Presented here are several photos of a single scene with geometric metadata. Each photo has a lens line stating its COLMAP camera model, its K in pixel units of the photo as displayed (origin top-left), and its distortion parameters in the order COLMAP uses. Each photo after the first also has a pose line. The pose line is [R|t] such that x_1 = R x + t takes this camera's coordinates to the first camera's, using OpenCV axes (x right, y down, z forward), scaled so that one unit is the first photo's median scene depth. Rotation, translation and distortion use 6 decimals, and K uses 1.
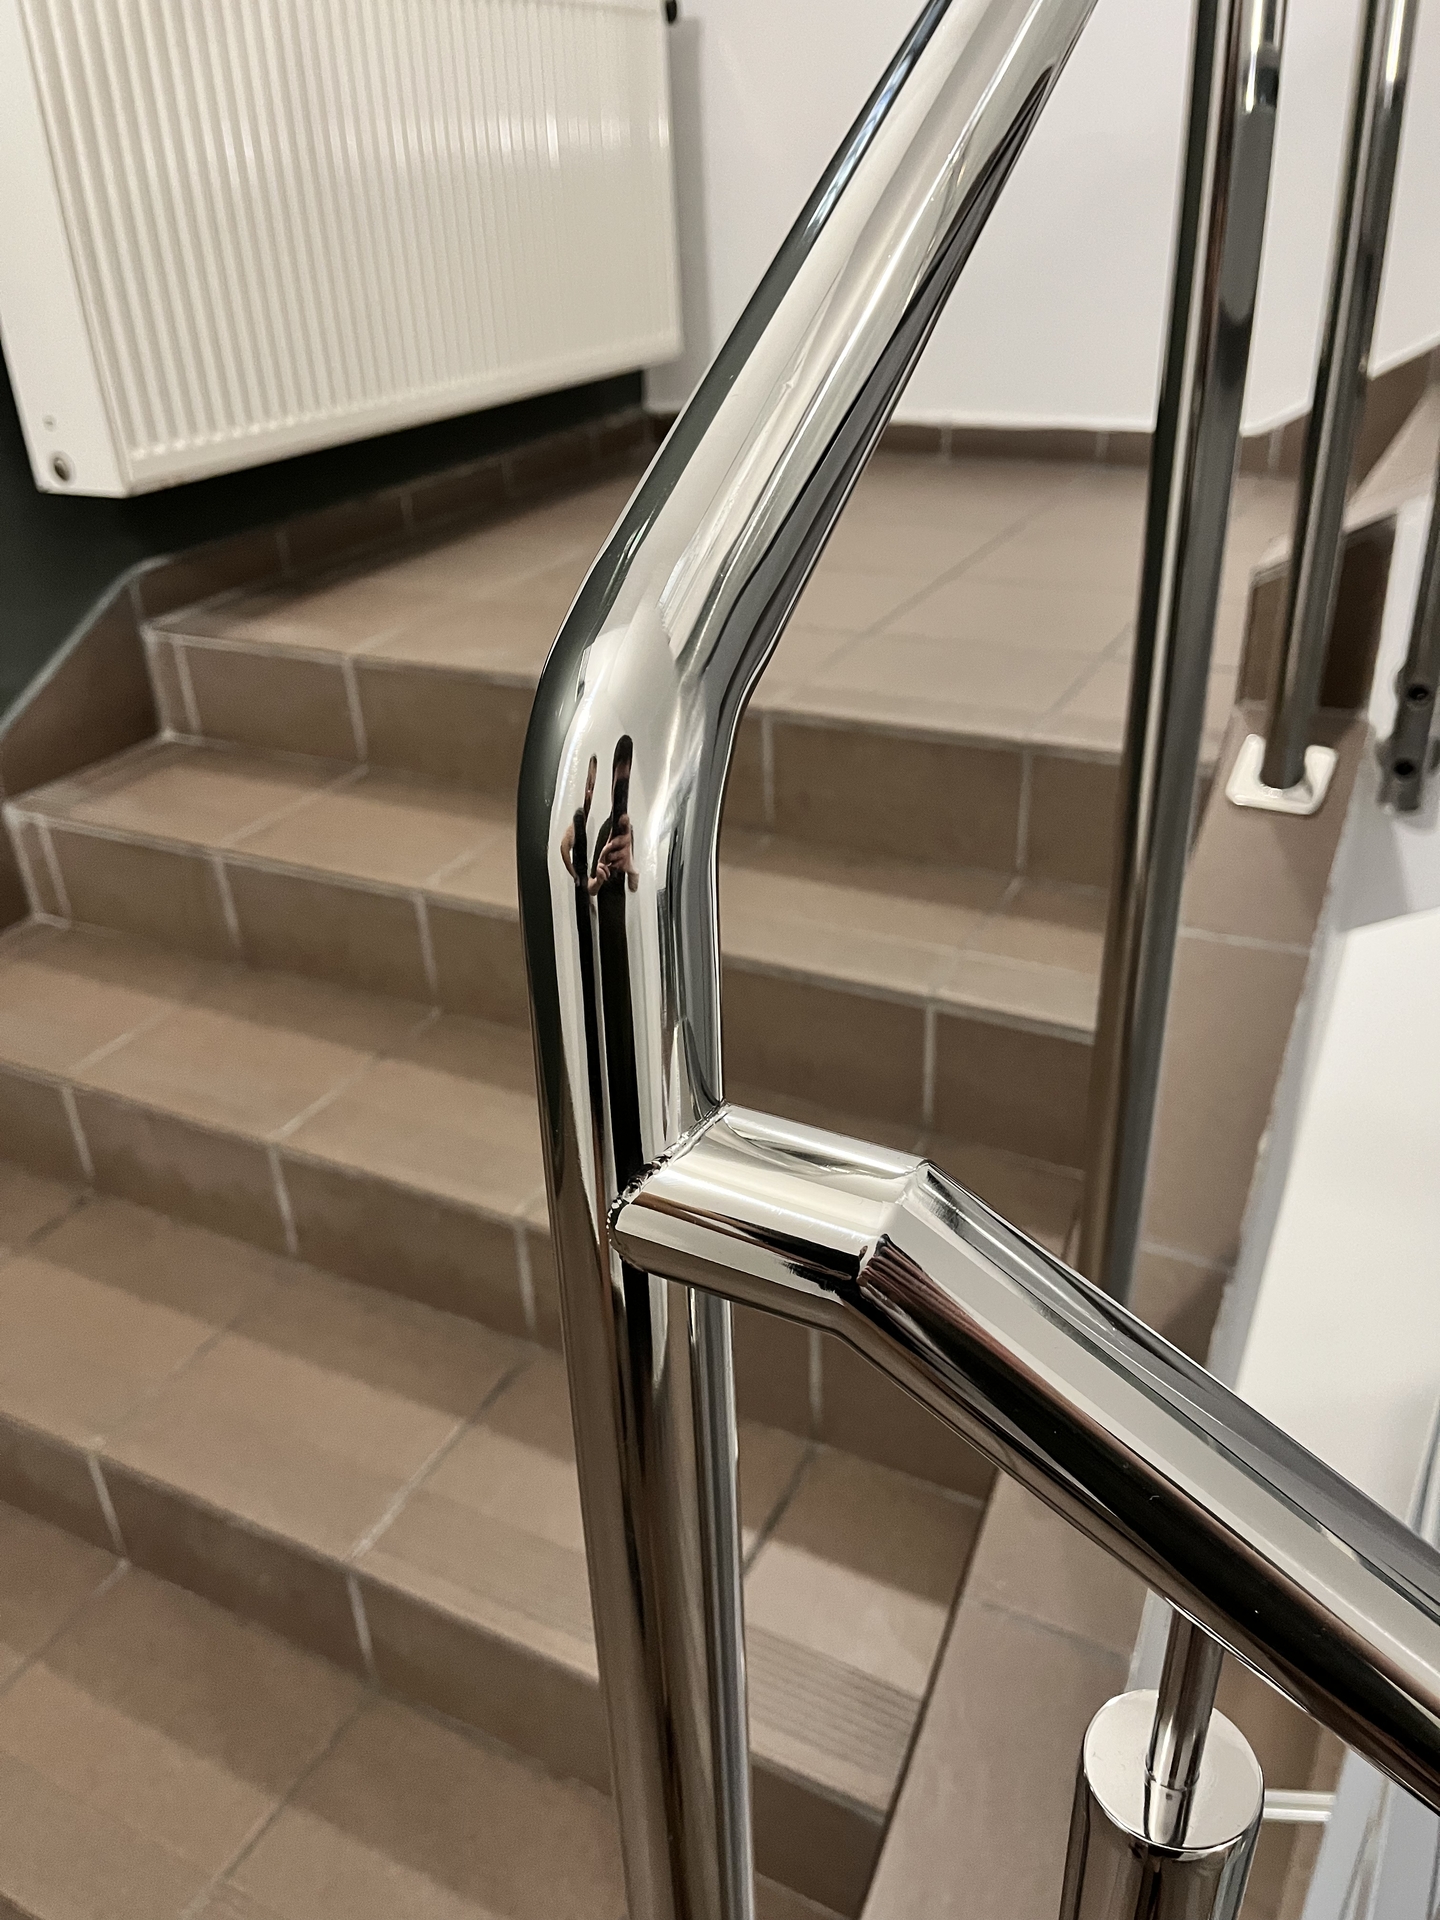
lens RADIAL K [[1449.7, 0, 714.3], [0, 1449.7, 947.2], [0, 0, 1]] dist [0.011460, -0.016081]
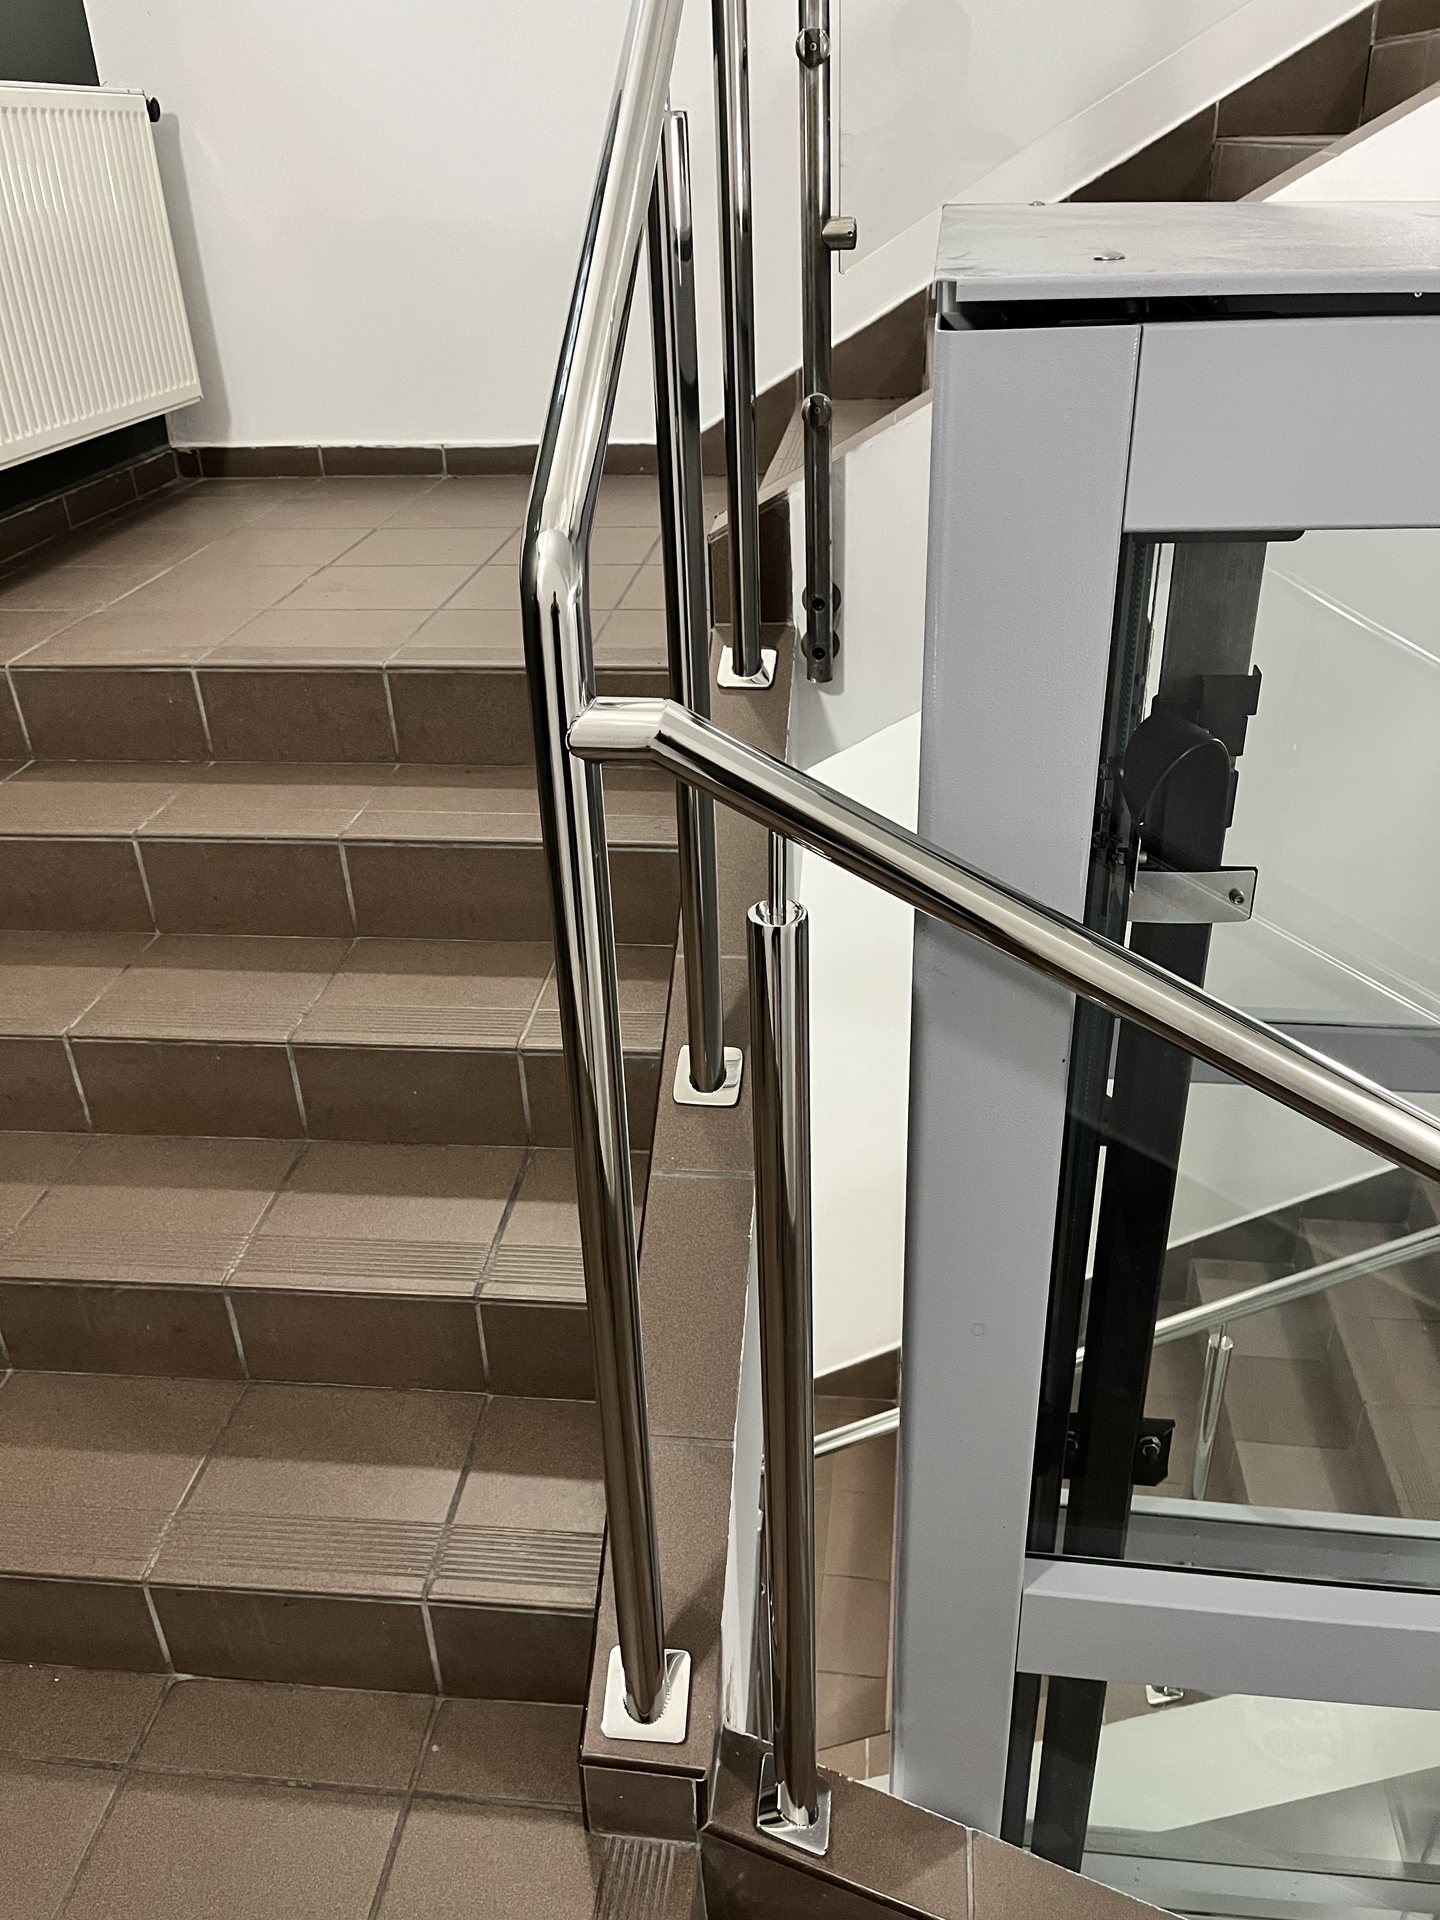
lens RADIAL K [[1449.7, 0, 718.3], [0, 1449.7, 969.6], [0, 0, 1]] dist [0.011460, -0.016081]
pose [[0.929735, -0.166034, 0.328674, -0.195580], [0.165479, 0.985761, 0.029873, 0.147128], [-0.328953, 0.026615, 0.943971, -0.430740]]
